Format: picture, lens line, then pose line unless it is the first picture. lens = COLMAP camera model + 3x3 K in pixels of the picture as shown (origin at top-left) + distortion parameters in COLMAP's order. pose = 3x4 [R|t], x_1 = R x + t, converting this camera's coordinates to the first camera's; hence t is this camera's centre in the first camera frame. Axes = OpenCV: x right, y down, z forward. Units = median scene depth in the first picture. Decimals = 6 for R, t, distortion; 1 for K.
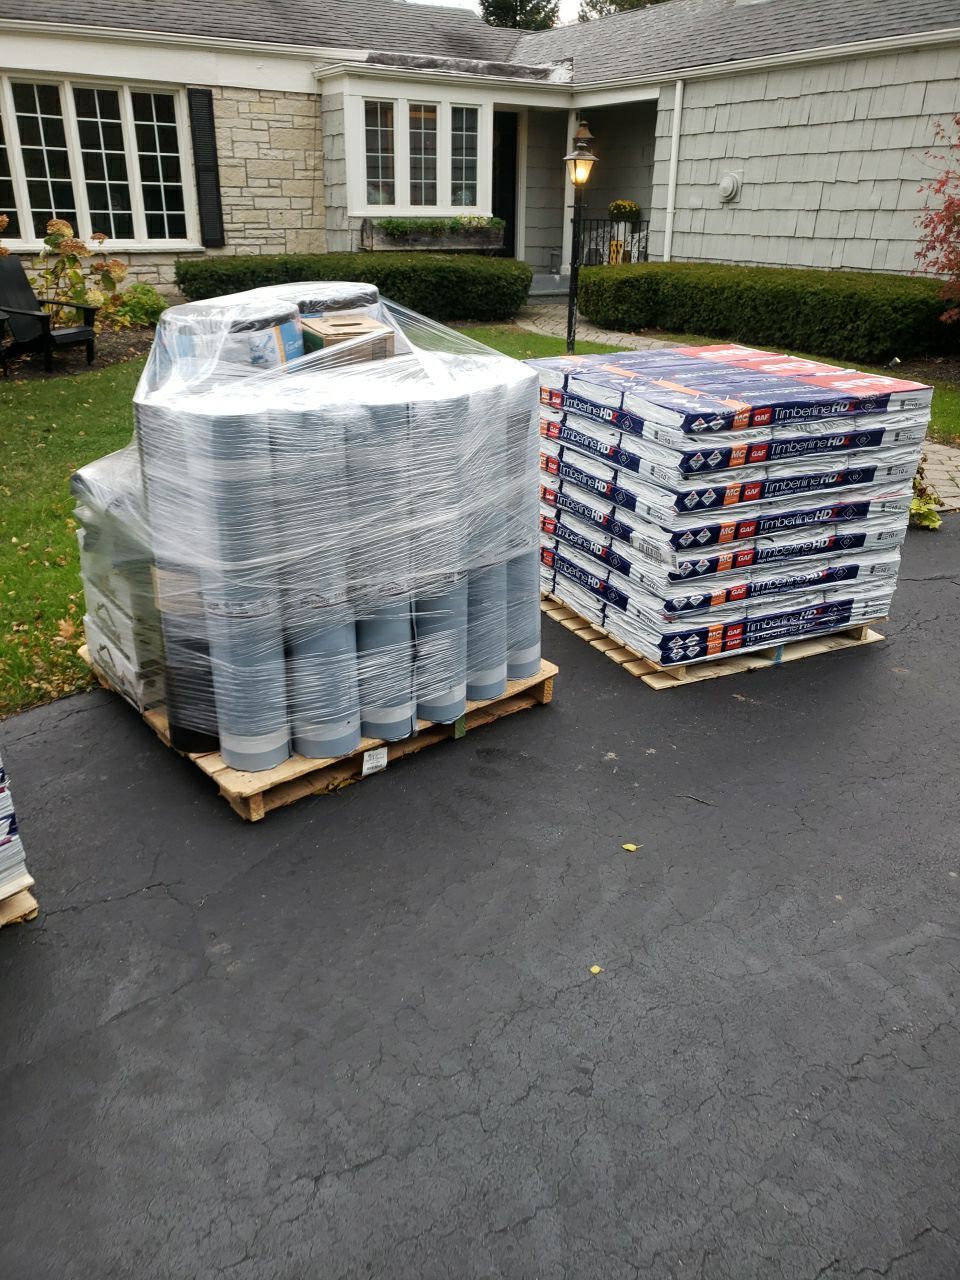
lens RADIAL K [[1015.2, 0, 477.6], [0, 1015.2, 640.5], [0, 0, 1]] dist [0.088005, 0.015441]
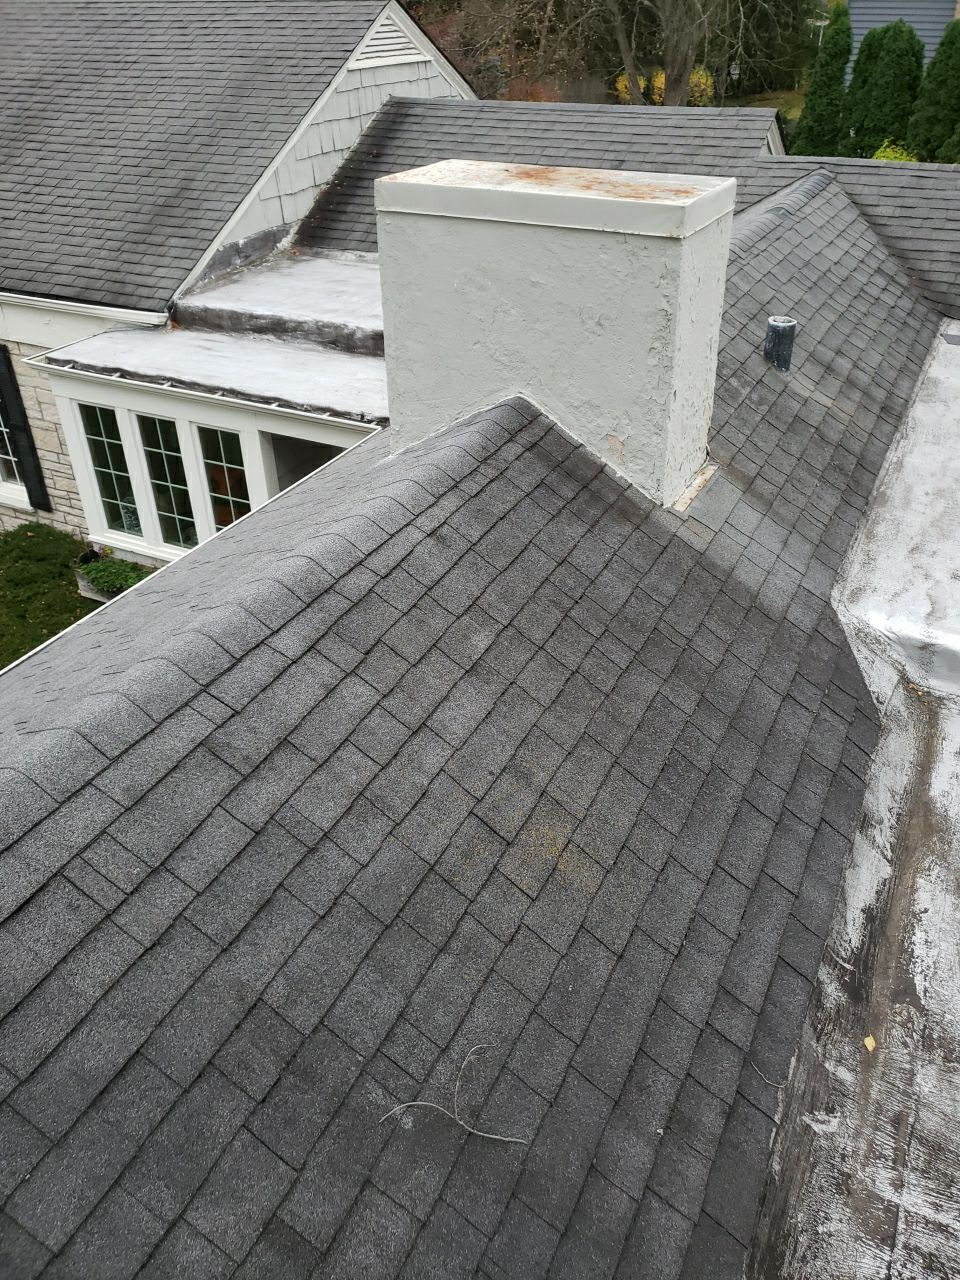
lens RADIAL K [[1015.2, 0, 481.8], [0, 1015.2, 639.6], [0, 0, 1]] dist [0.088005, 0.015441]
pose [[0.567129, 0.422309, -0.707120, 0.558513], [-0.301320, 0.905409, 0.299066, -0.638007], [0.766532, 0.043460, 0.640734, 0.754890]]
